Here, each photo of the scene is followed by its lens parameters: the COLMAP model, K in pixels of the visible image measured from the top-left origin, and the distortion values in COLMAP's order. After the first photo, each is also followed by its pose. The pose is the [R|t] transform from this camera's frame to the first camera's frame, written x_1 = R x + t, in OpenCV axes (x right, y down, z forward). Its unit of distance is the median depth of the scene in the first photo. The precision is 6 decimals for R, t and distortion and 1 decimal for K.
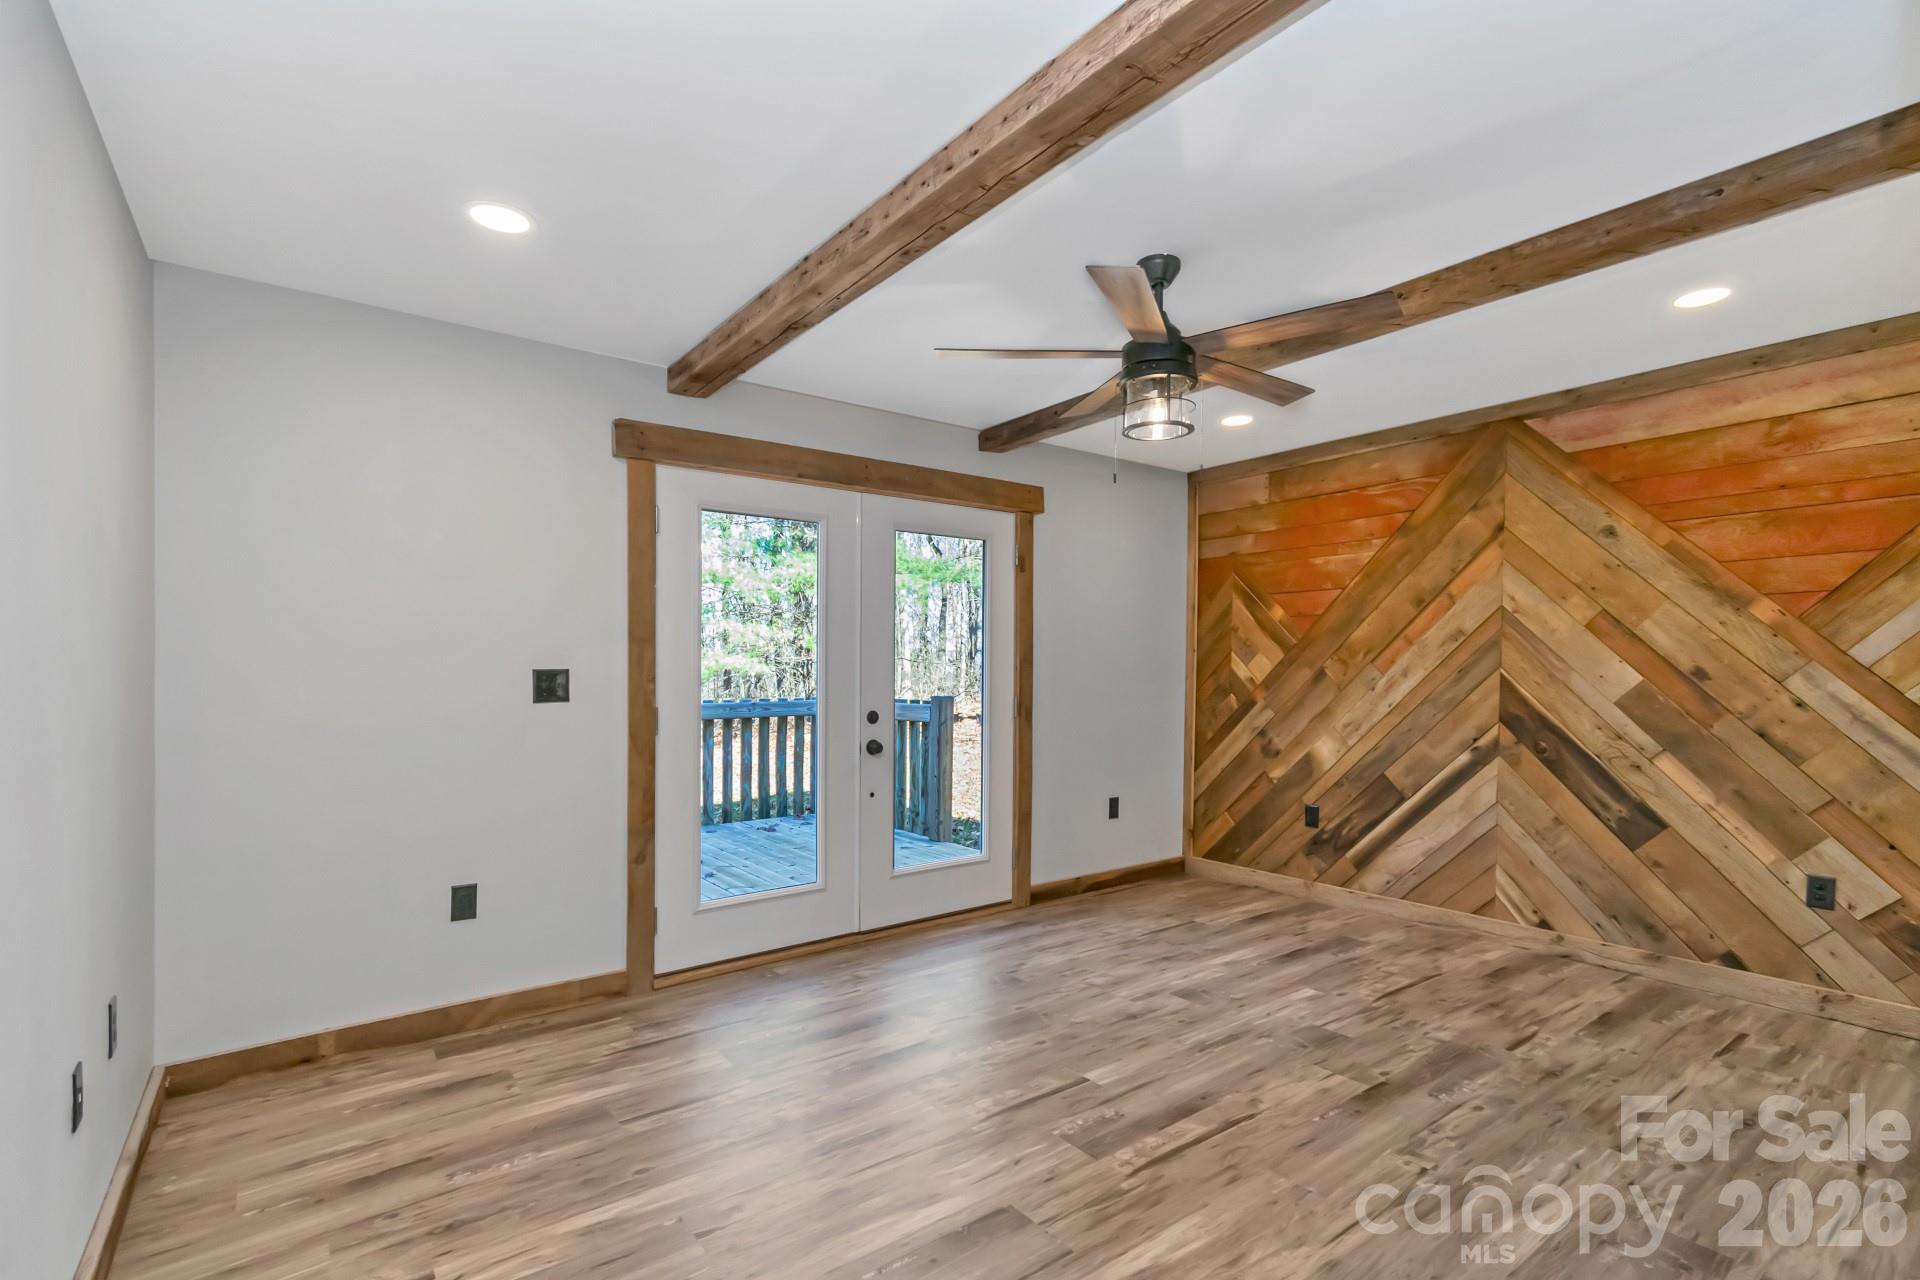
lens RADIAL K [[875.8, 0, 953.8], [0, 875.8, 675.9], [0, 0, 1]] dist [0.008071, -0.001560]
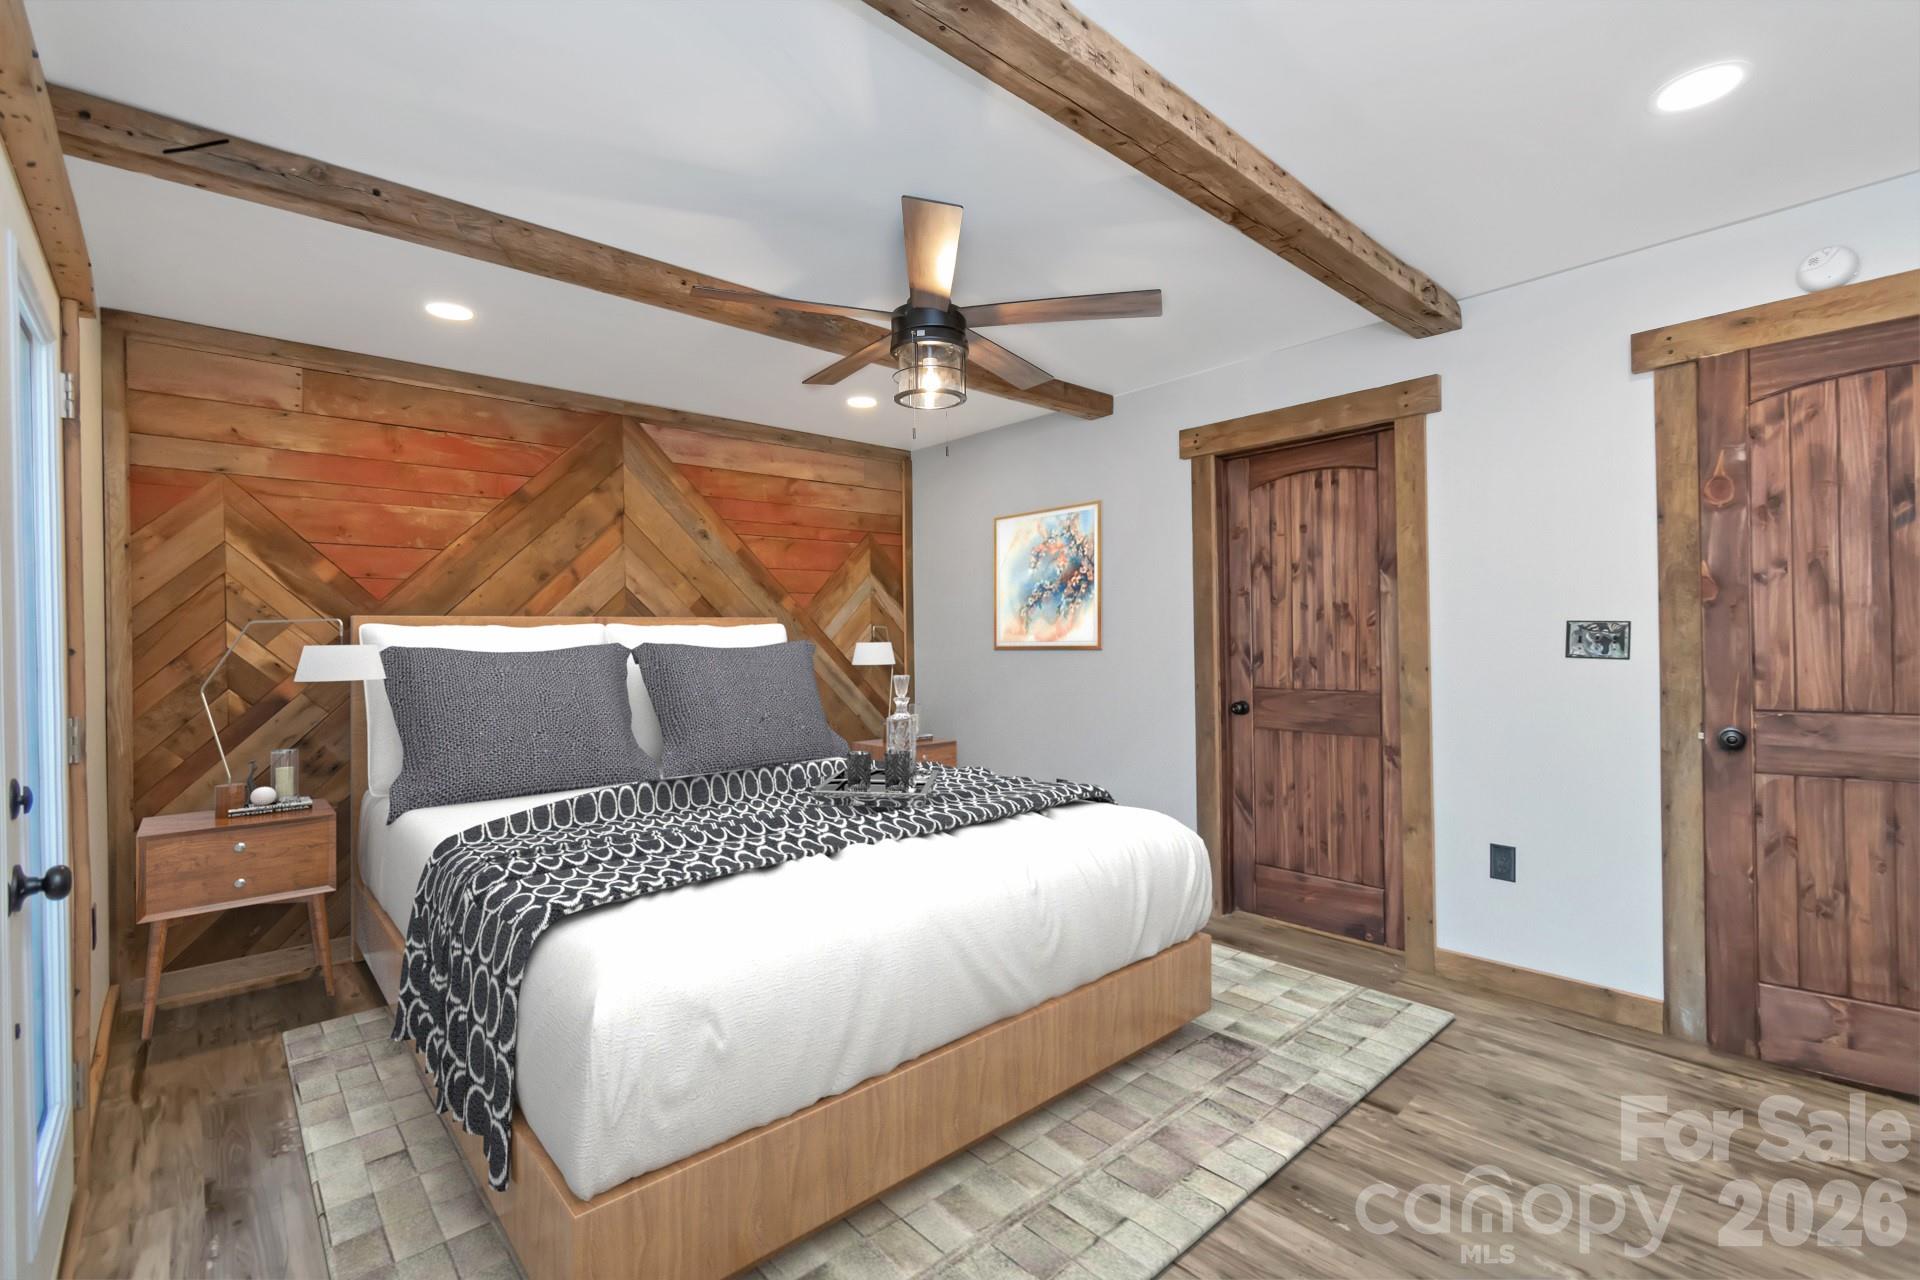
lens RADIAL K [[875.8, 0, 959.4], [0, 875.8, 638.6], [0, 0, 1]] dist [0.008071, -0.001560]
pose [[-0.113308, 0.004513, 0.993550, -0.483844], [0.026303, 0.999653, -0.001542, -0.002846], [-0.993212, 0.025958, -0.113388, 0.696992]]
